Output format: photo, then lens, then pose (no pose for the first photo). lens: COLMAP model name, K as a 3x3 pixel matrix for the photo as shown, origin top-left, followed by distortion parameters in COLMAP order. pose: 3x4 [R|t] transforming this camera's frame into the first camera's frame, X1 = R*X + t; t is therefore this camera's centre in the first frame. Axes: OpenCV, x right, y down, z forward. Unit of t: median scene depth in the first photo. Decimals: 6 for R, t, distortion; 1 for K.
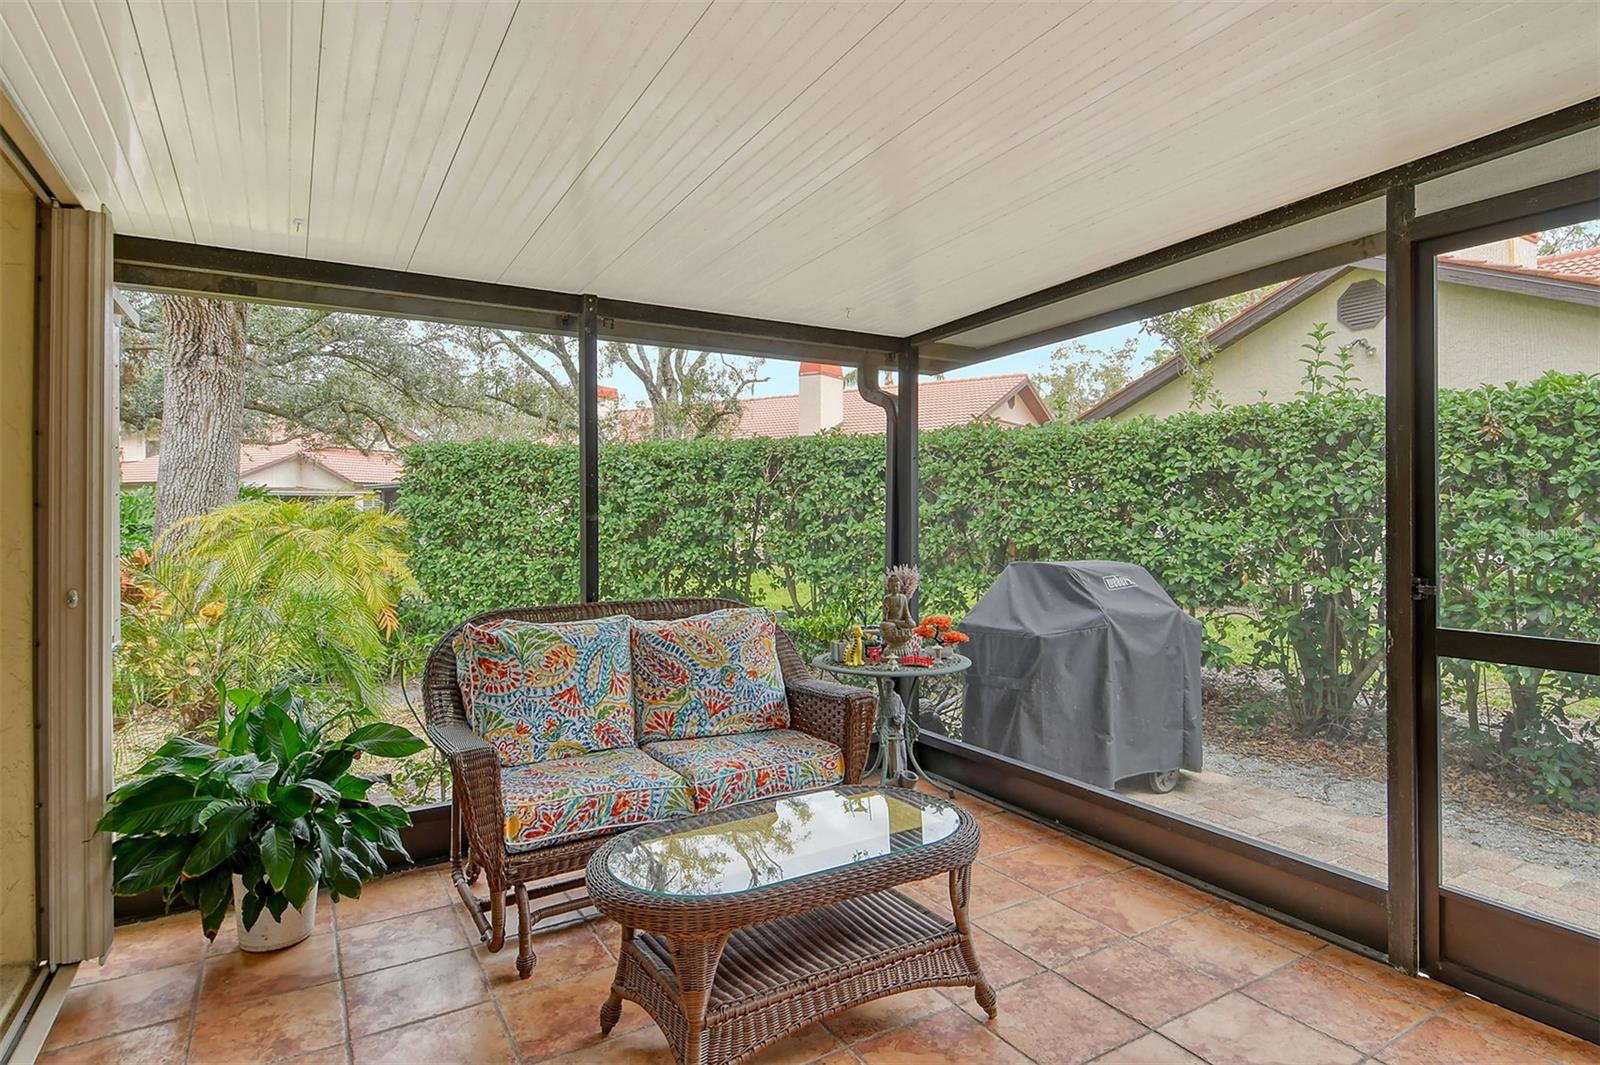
lens RADIAL K [[841.6, 0, 842.0], [0, 841.6, 519.3], [0, 0, 1]] dist [0.016121, -0.017796]
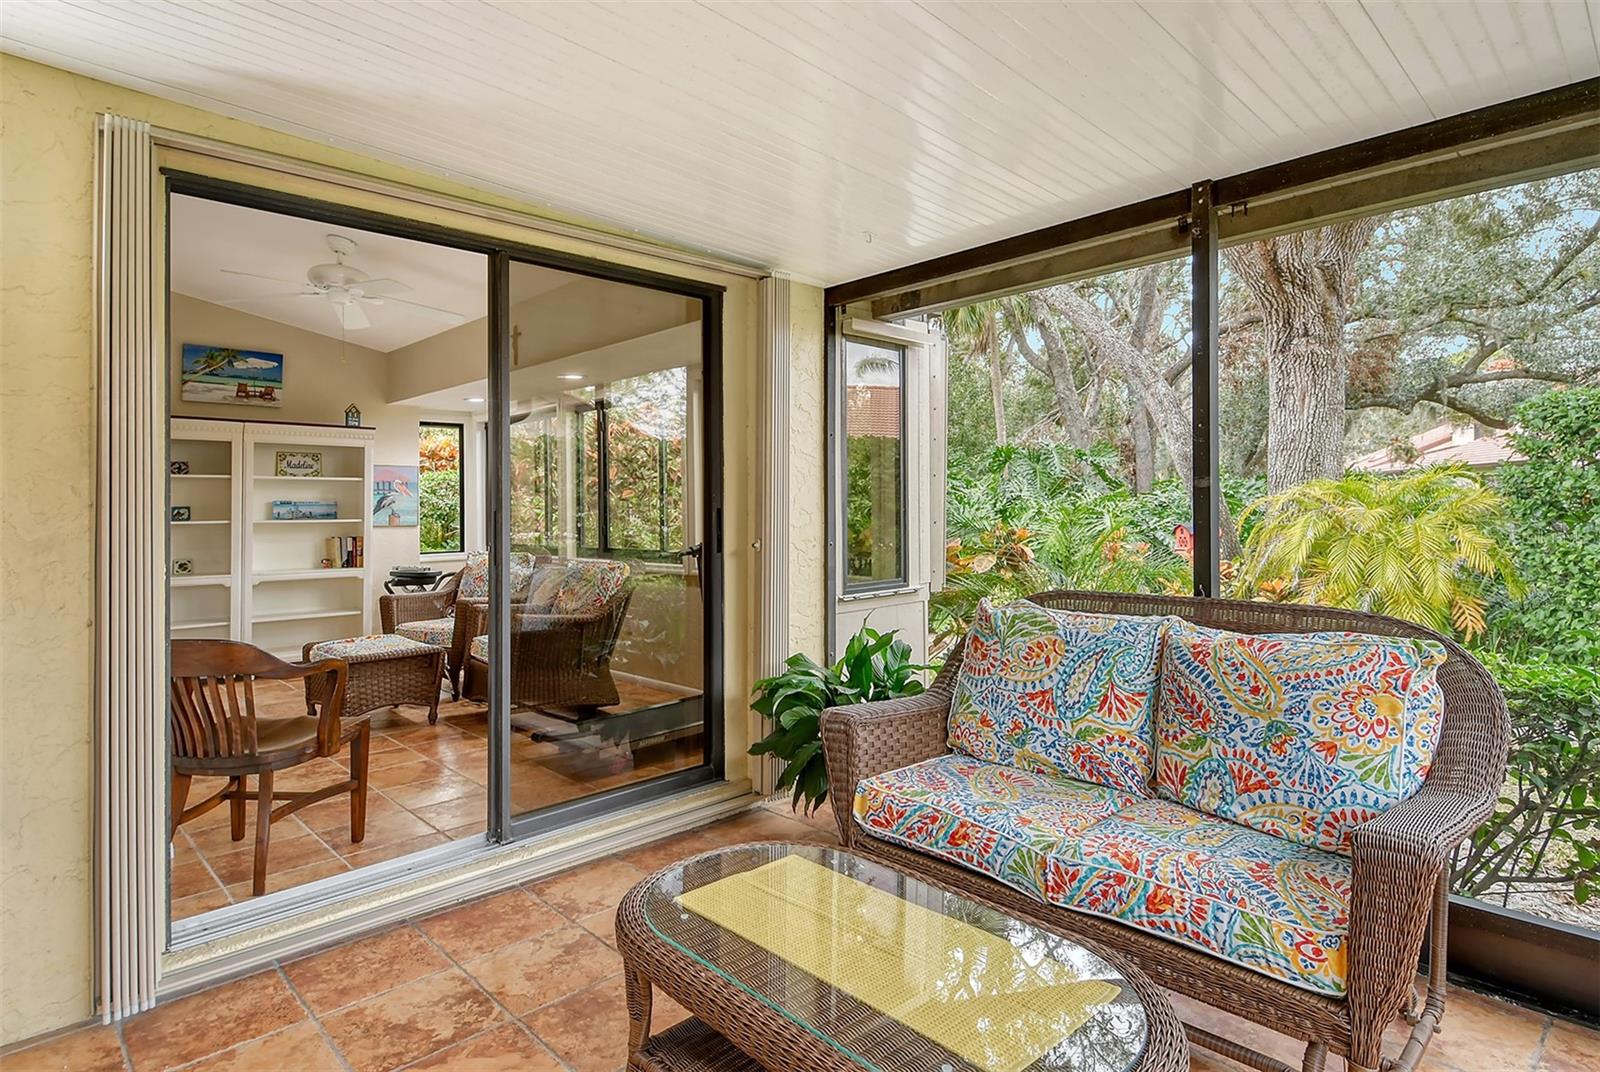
lens RADIAL K [[858.0, 0, 801.6], [0, 858.0, 509.1], [0, 0, 1]] dist [0.001758, -0.000194]
pose [[0.192899, 0.003017, -0.981214, 0.444313], [0.003525, 0.999987, 0.003768, 0.020346], [0.981212, -0.004186, 0.192886, 0.604313]]
